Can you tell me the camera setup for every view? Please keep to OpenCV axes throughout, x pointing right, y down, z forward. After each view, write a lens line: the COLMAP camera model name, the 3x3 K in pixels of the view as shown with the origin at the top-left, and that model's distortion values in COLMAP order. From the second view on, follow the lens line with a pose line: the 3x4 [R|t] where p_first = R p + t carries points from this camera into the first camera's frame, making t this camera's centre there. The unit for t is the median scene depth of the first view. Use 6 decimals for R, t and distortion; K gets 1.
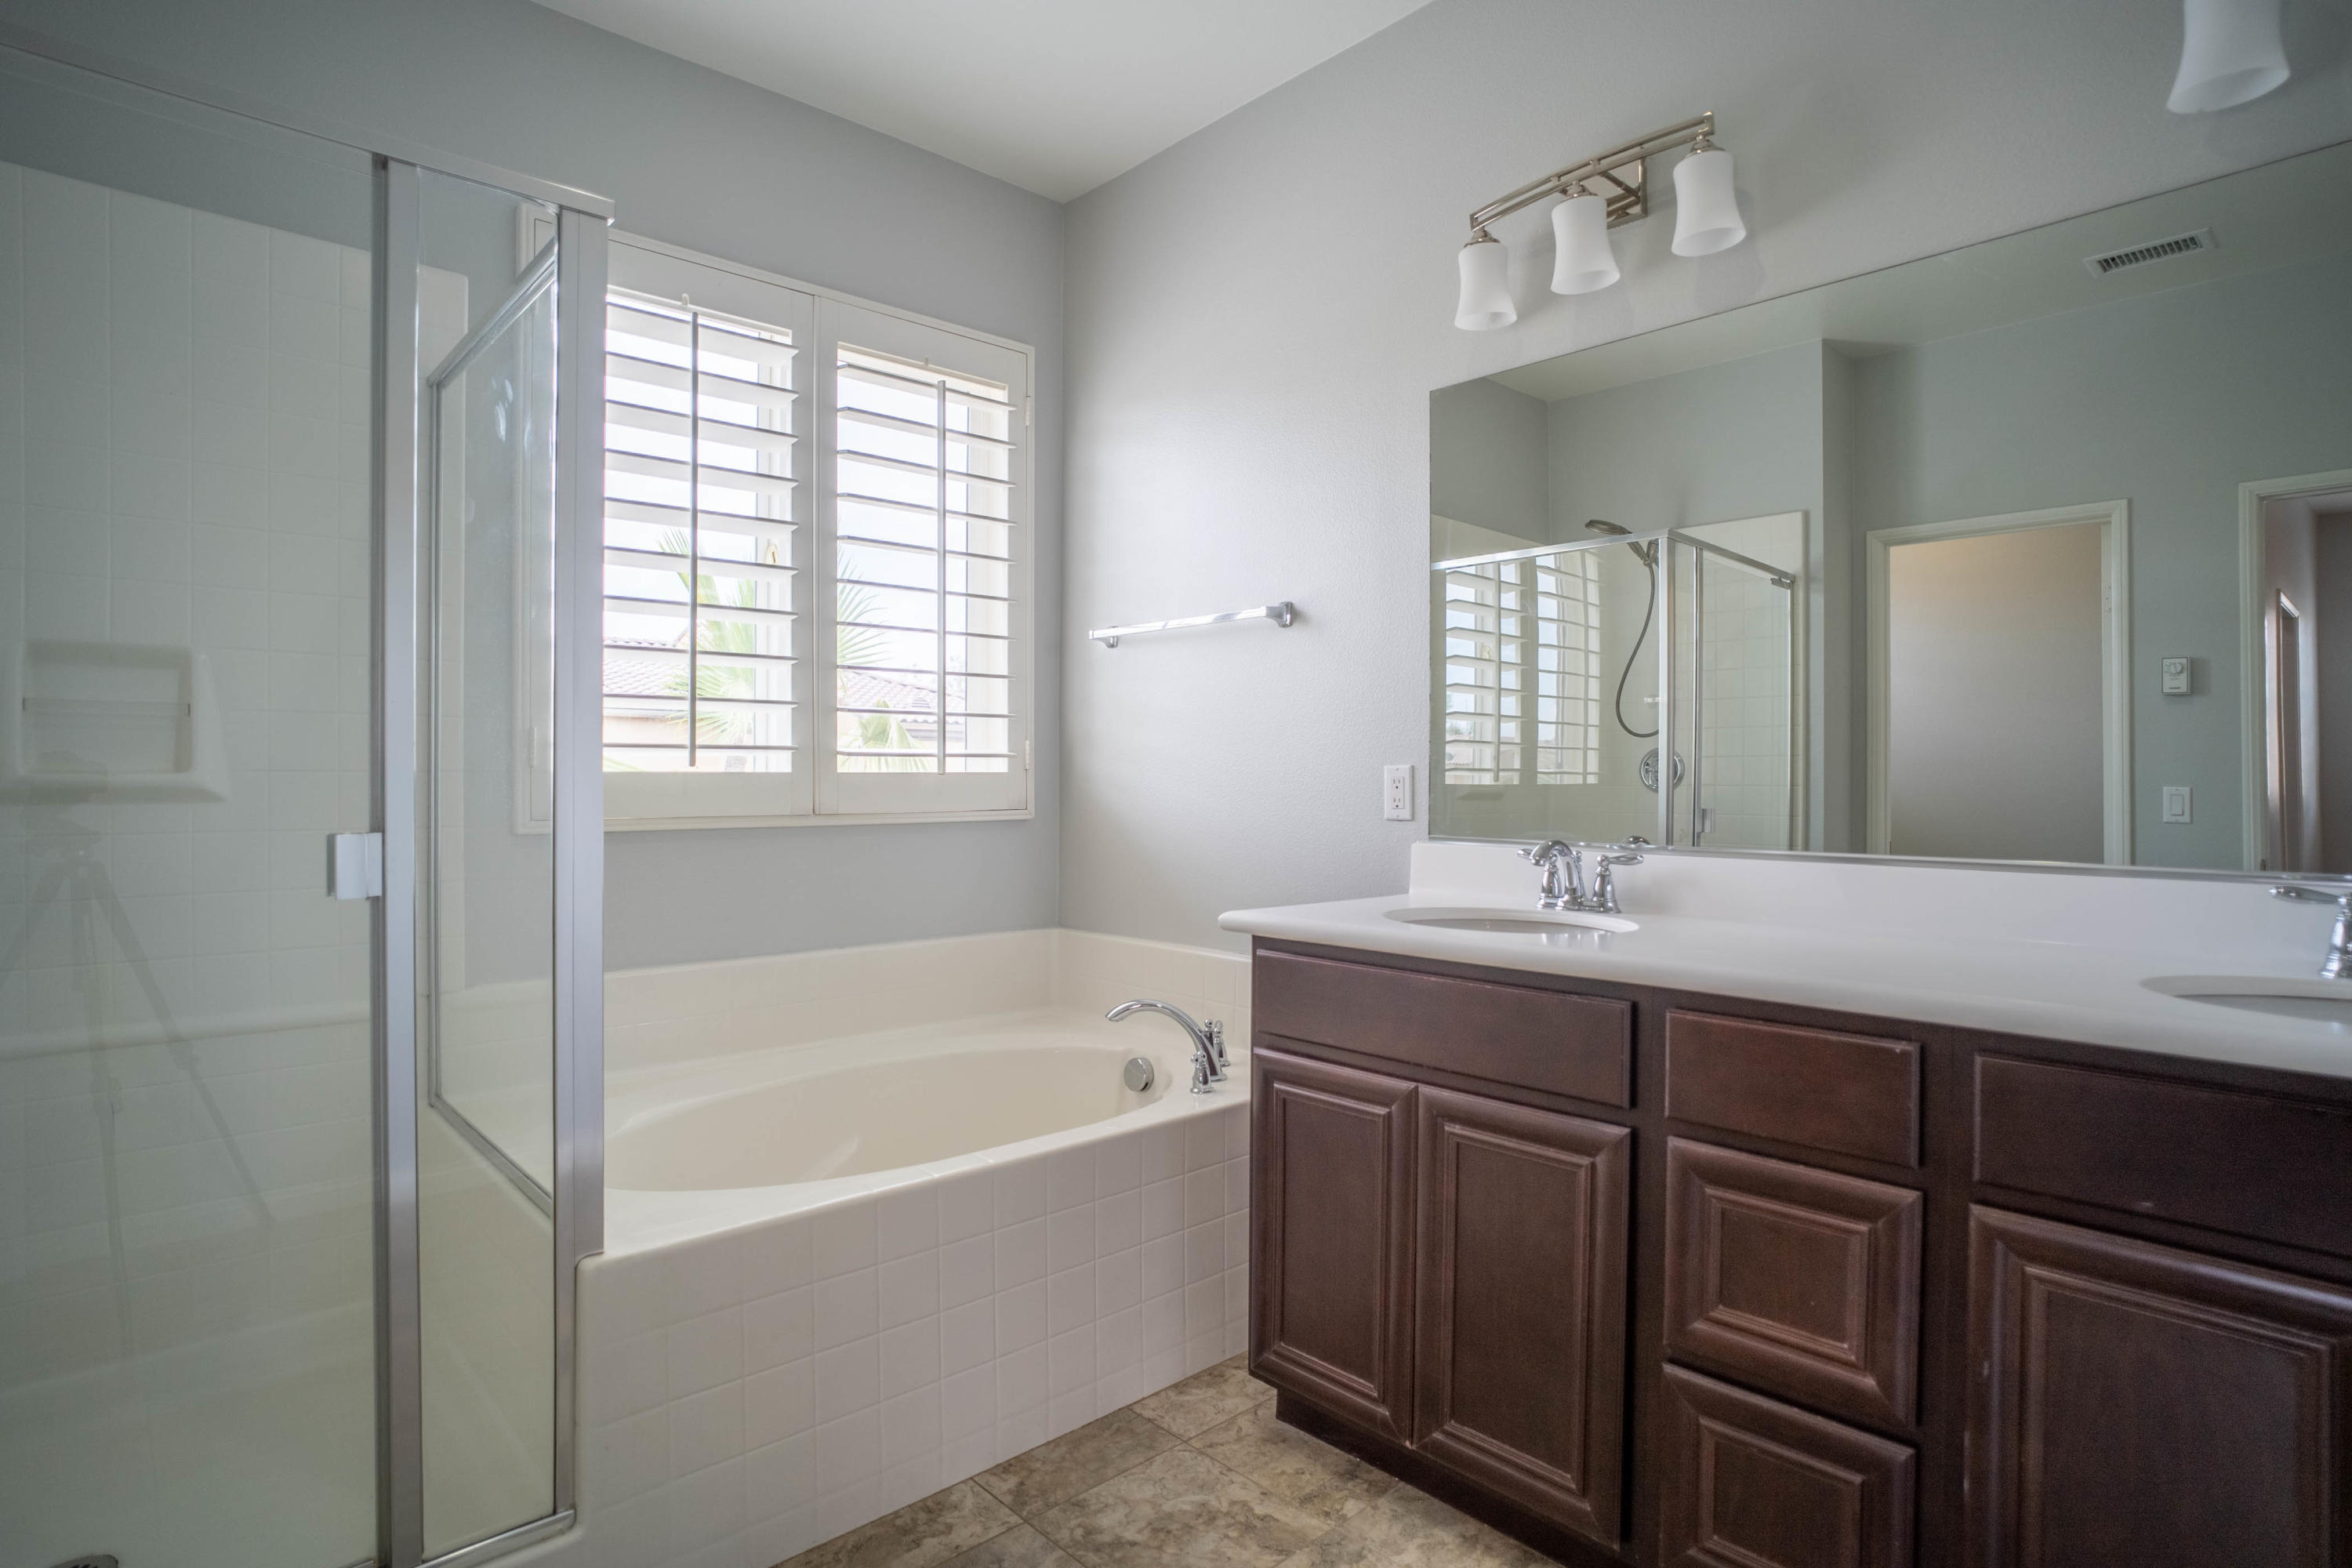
lens RADIAL K [[1227.6, 0, 1182.0], [0, 1227.6, 783.0], [0, 0, 1]] dist [-0.046705, 0.020282]
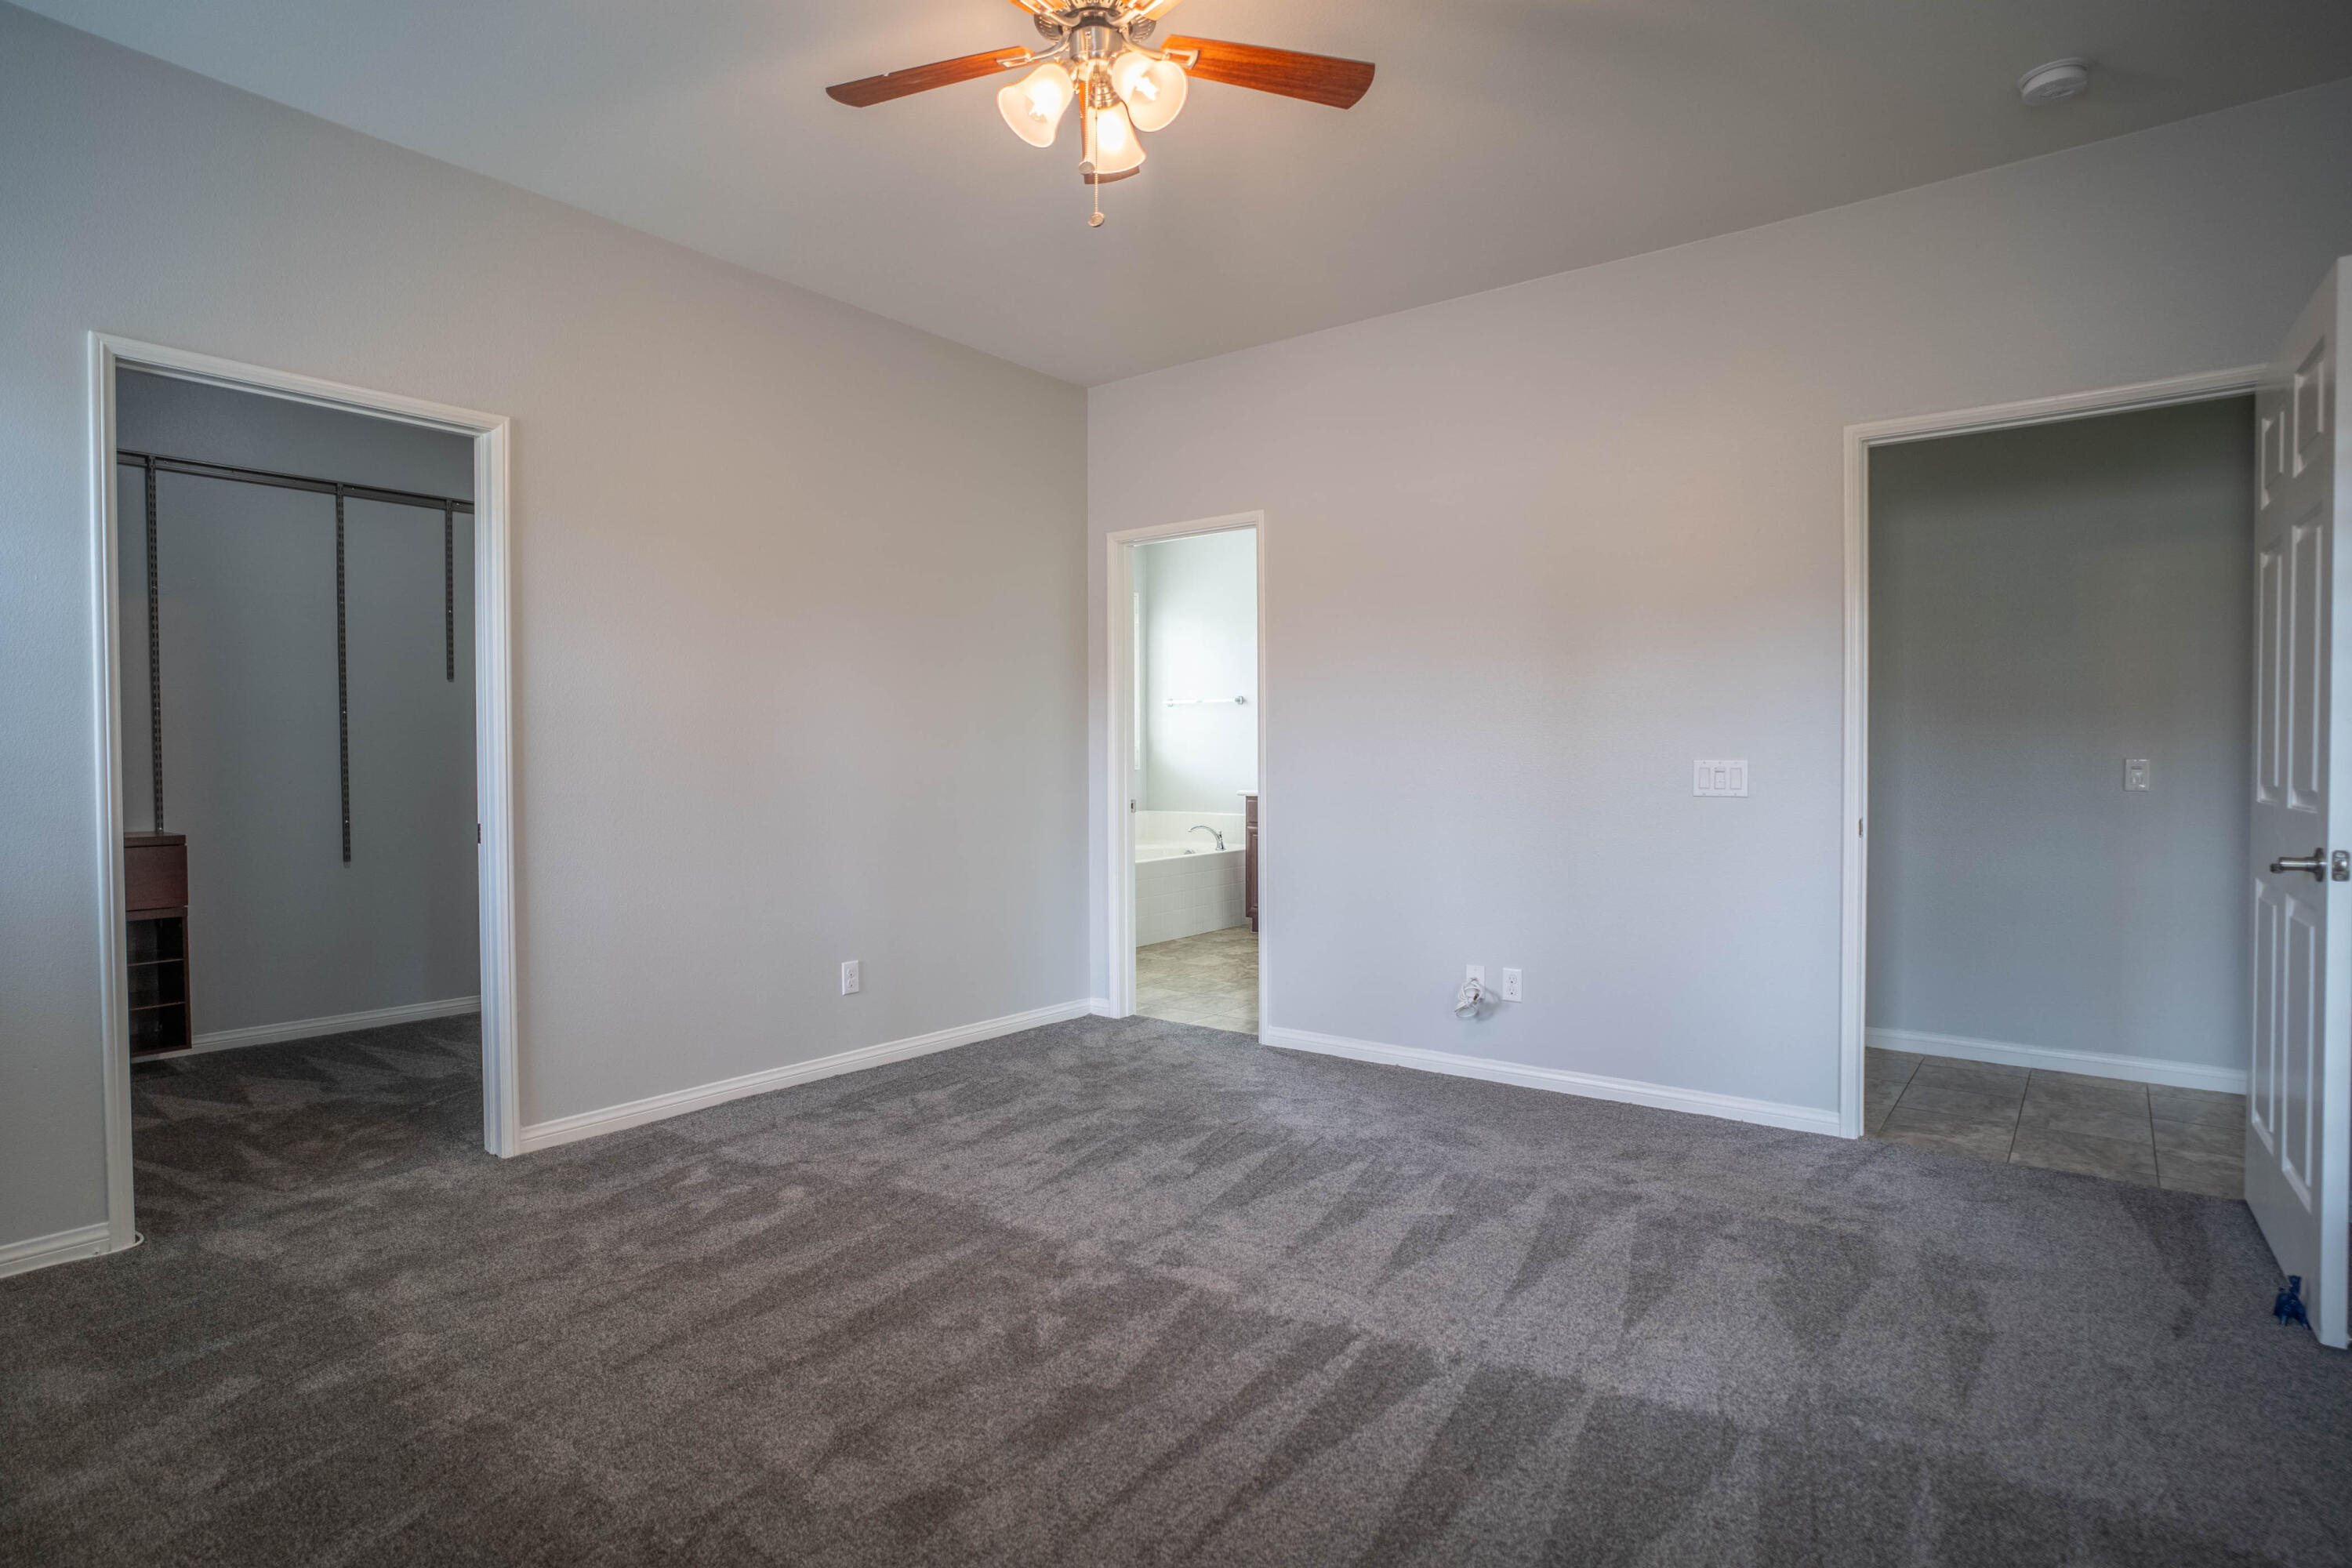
lens RADIAL K [[1227.6, 0, 1176.9], [0, 1227.6, 784.2], [0, 0, 1]] dist [-0.046705, 0.020282]
pose [[0.986364, -0.007181, 0.164423, -0.576687], [0.004593, 0.999860, 0.016117, 0.021485], [-0.164516, -0.015142, 0.986258, -1.996186]]
